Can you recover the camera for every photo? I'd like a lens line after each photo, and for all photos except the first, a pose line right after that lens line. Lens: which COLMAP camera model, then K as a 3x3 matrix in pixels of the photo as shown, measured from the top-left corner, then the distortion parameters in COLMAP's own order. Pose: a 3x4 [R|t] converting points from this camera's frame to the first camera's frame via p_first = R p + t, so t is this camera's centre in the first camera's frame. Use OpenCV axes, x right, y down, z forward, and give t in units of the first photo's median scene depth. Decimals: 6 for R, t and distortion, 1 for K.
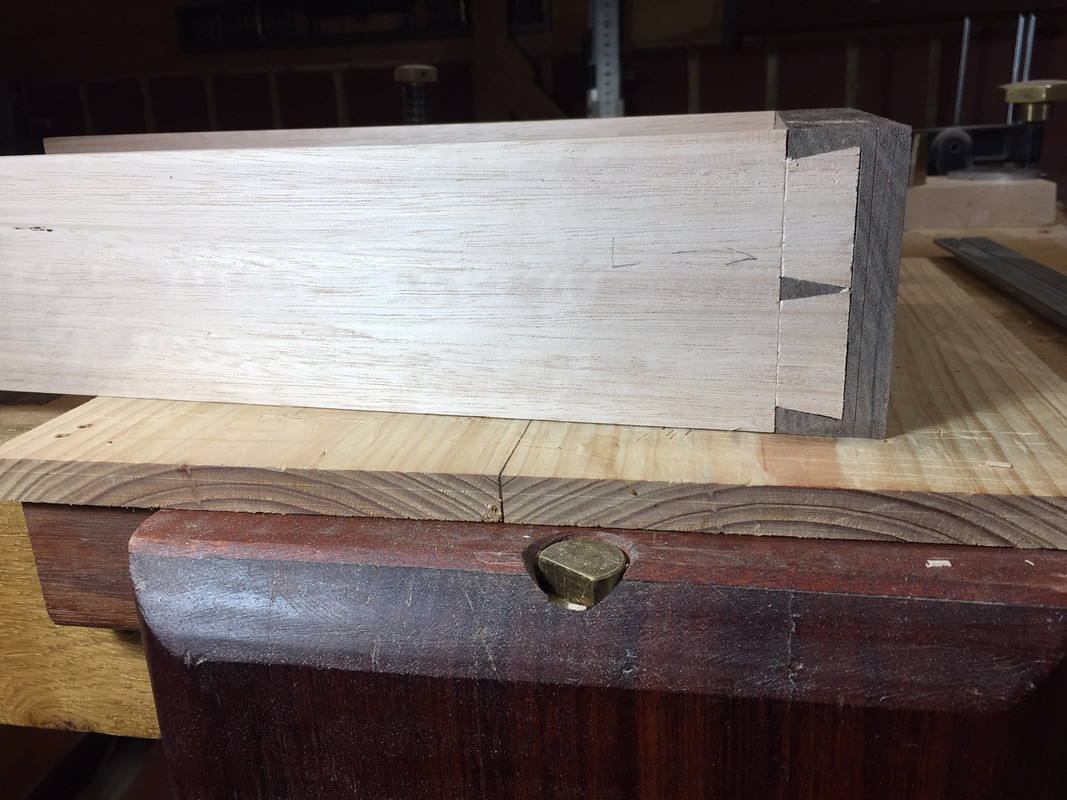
lens RADIAL K [[924.0, 0, 533.5], [0, 924.0, 400.0], [0, 0, 1]] dist [0.075972, -0.145024]
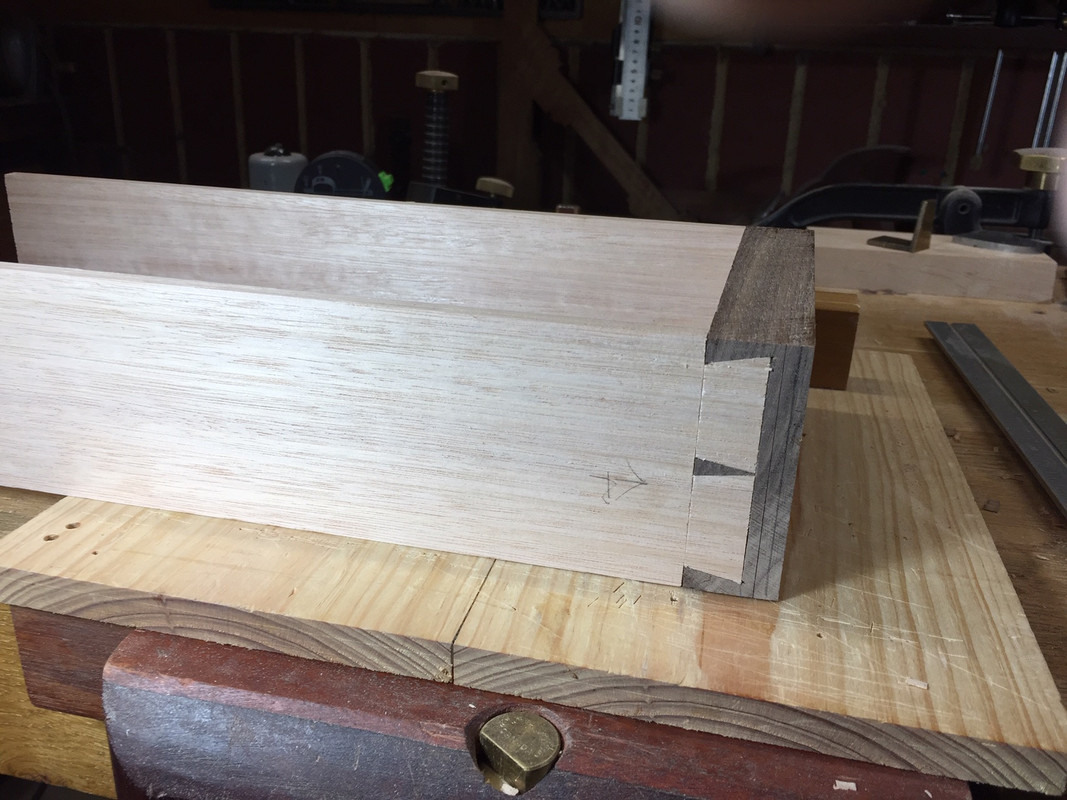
lens RADIAL K [[921.2, 0, 534.9], [0, 921.2, 397.7], [0, 0, 1]] dist [0.075354, -0.135690]
pose [[0.996245, 0.086556, -0.002149, 0.034923], [-0.086312, 0.994785, 0.054342, -0.259928], [0.006842, -0.053952, 0.998520, -0.046249]]
